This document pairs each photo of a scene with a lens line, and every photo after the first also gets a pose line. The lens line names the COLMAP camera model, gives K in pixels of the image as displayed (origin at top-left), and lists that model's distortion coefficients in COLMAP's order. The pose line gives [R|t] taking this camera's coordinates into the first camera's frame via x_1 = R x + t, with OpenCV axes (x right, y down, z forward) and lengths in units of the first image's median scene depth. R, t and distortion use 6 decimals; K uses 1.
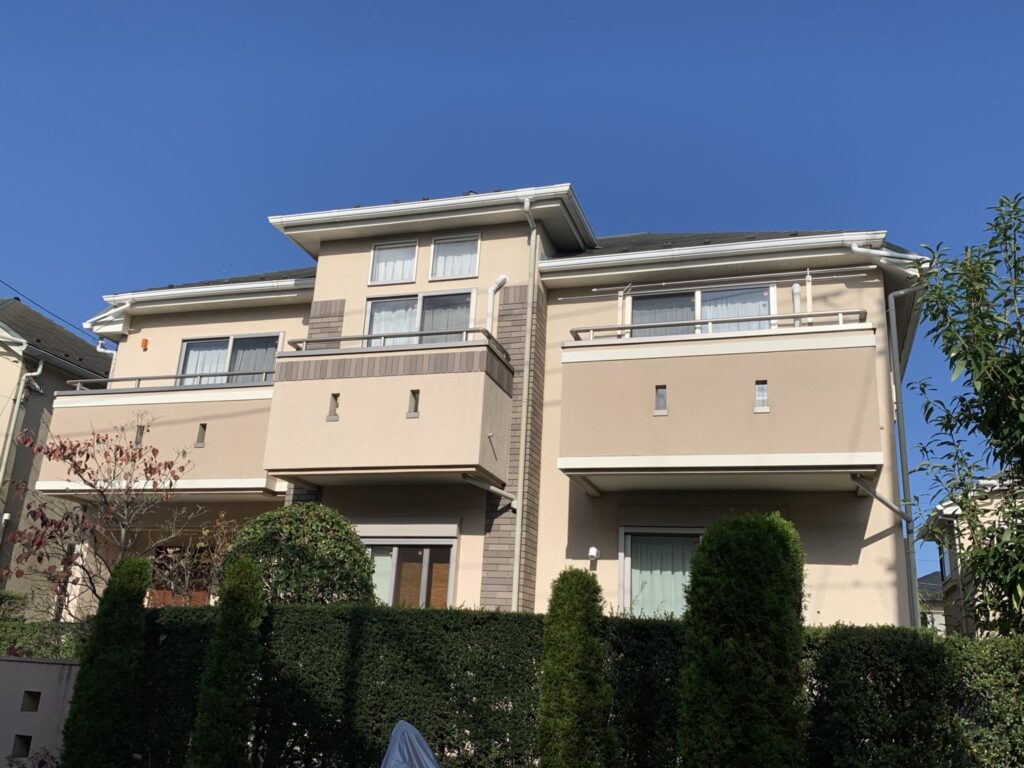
lens RADIAL K [[904.3, 0, 513.7], [0, 904.3, 383.0], [0, 0, 1]] dist [0.018503, -0.002048]
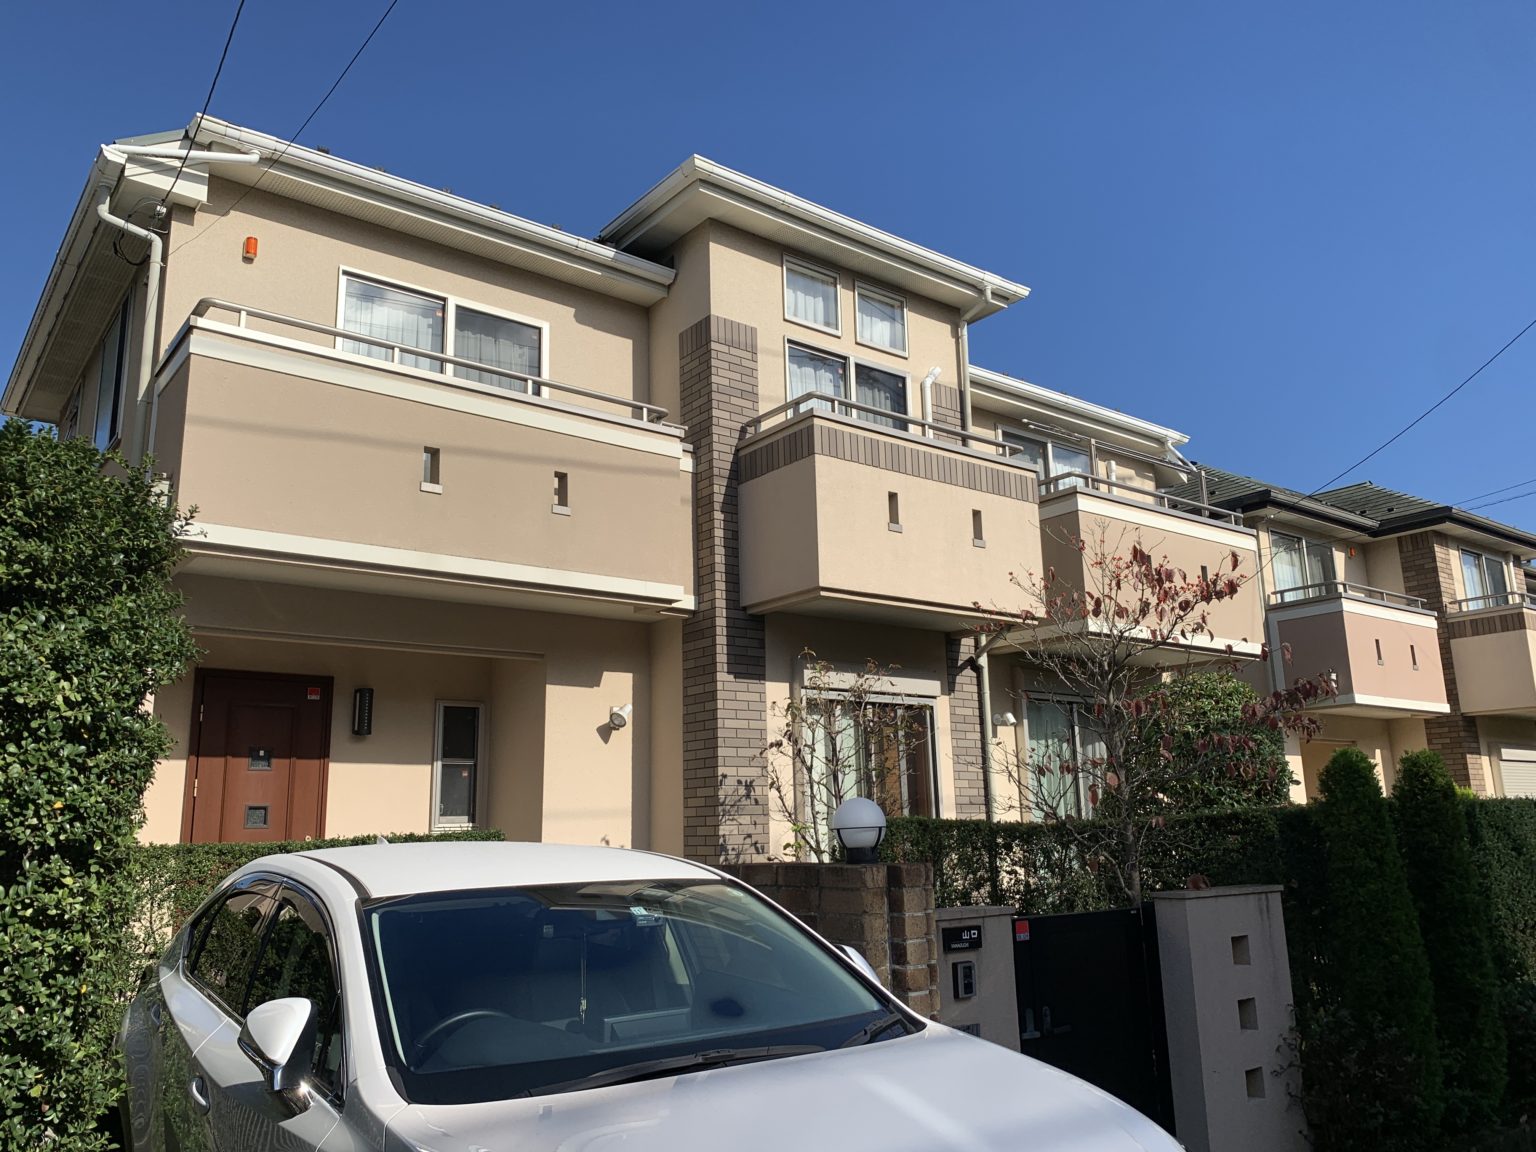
lens RADIAL K [[1172.2, 0, 759.6], [0, 1172.2, 584.5], [0, 0, 1]] dist [0.020692, -0.023769]
pose [[0.564562, 0.105145, 0.818666, -0.898427], [-0.200024, 0.979716, 0.012110, 0.082716], [-0.800787, -0.170590, 0.574142, 0.493962]]
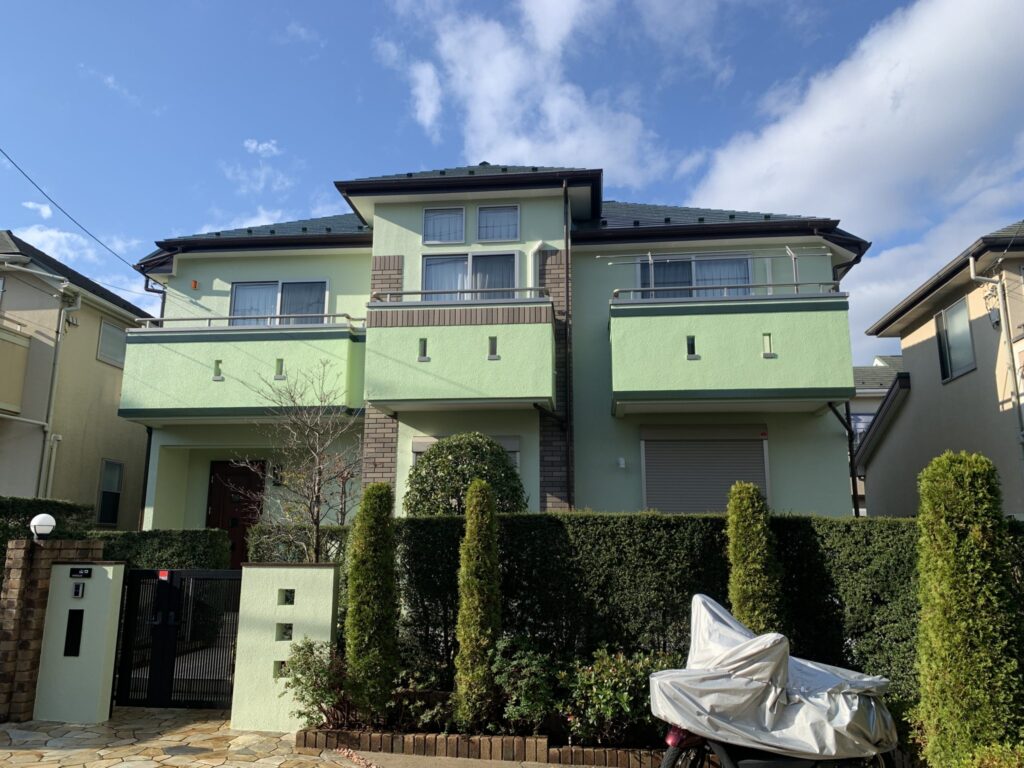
lens RADIAL K [[781.4, 0, 510.5], [0, 781.4, 379.0], [0, 0, 1]] dist [0.020692, -0.023769]
pose [[0.979356, -0.007745, 0.201995, -0.265603], [-0.013974, 0.994281, 0.105876, -0.042945], [-0.201660, -0.106513, 0.973647, -0.054995]]
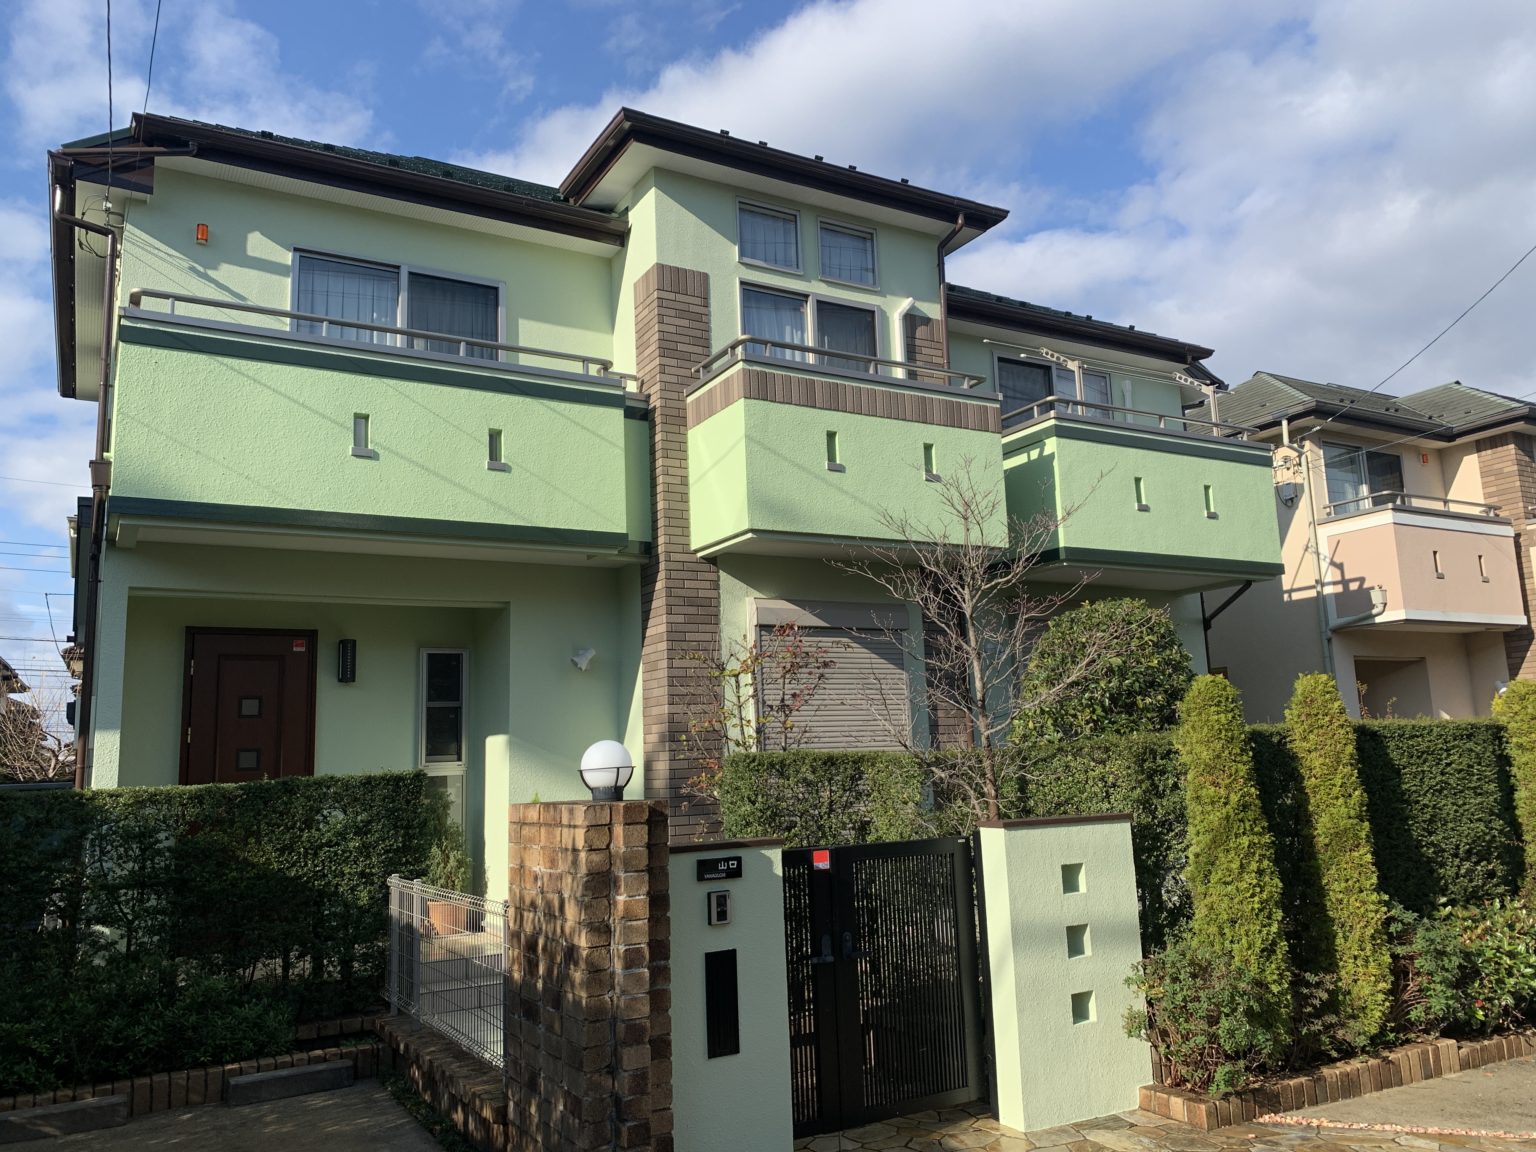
lens RADIAL K [[1172.2, 0, 776.1], [0, 1172.2, 574.0], [0, 0, 1]] dist [0.020692, -0.023769]
pose [[0.666212, 0.040299, 0.744673, -0.819248], [-0.155358, 0.984131, 0.085731, 0.045450], [-0.729401, -0.172806, 0.661901, 0.362927]]
